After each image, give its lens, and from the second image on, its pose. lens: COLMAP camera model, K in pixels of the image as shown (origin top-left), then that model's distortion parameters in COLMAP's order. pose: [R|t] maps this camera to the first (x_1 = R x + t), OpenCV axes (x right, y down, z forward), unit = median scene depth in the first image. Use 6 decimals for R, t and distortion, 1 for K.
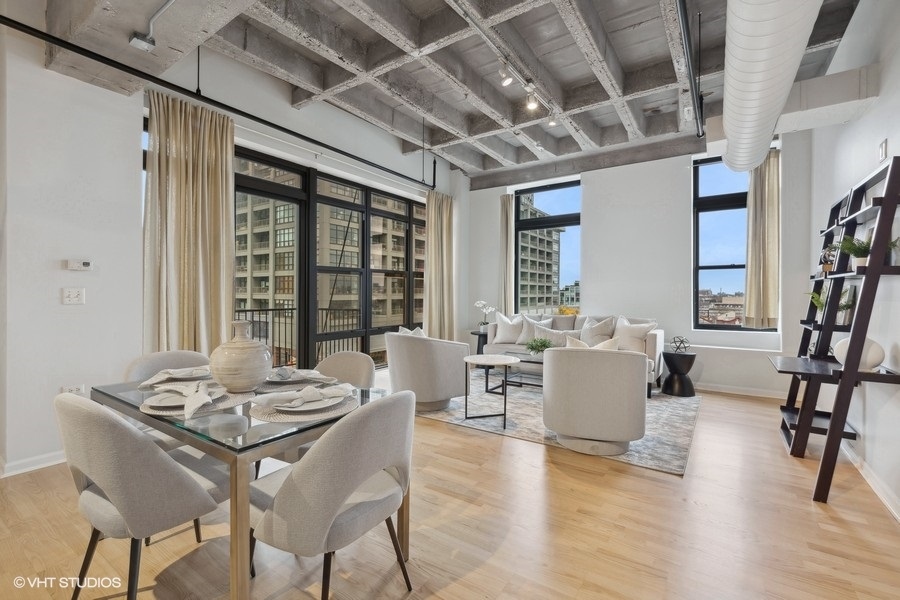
lens RADIAL K [[403.4, 0, 449.0], [0, 403.4, 298.1], [0, 0, 1]] dist [-0.001959, -0.000481]
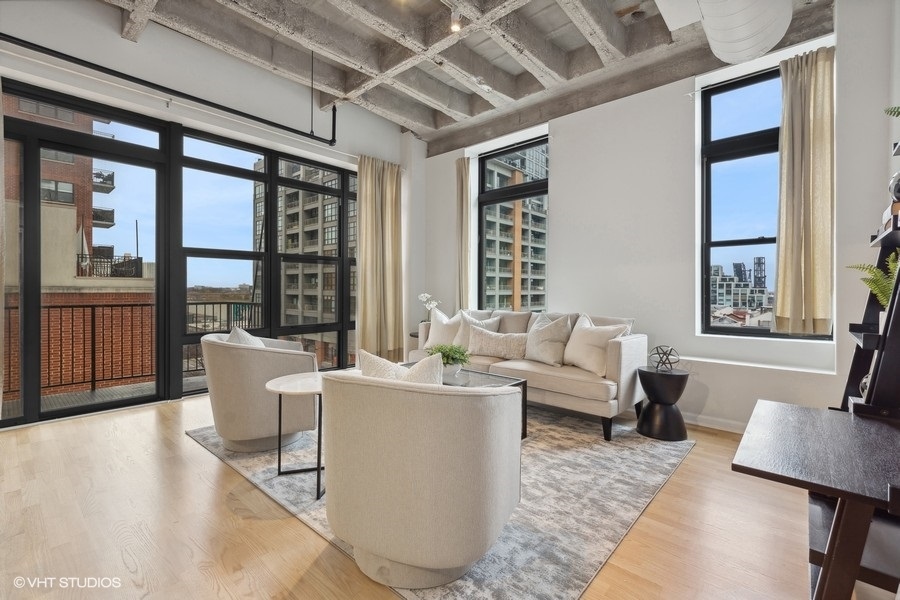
lens RADIAL K [[403.4, 0, 453.7], [0, 403.4, 294.5], [0, 0, 1]] dist [-0.001959, -0.000481]
pose [[0.992513, 0.000486, -0.122135, 0.280881], [-0.000584, 1.000000, -0.000765, 0.011400], [0.122134, 0.000830, 0.992513, 0.277125]]
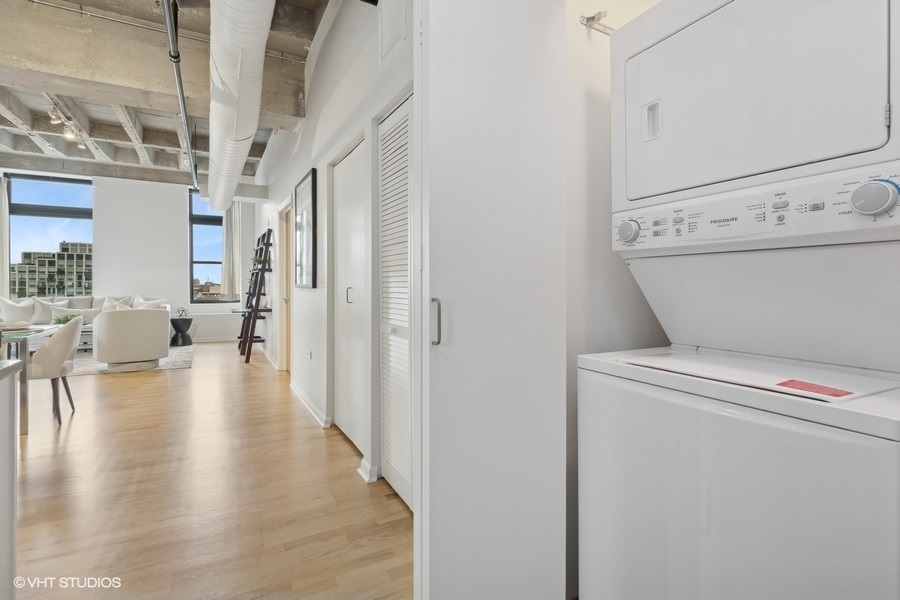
lens RADIAL K [[431.8, 0, 455.9], [0, 431.8, 287.6], [0, 0, 1]] dist [-0.001892, 0.000329]
pose [[0.440723, -0.006186, 0.897622, -0.385856], [0.007194, 0.999968, 0.003359, 0.019730], [-0.897614, 0.004977, 0.440754, -0.576002]]
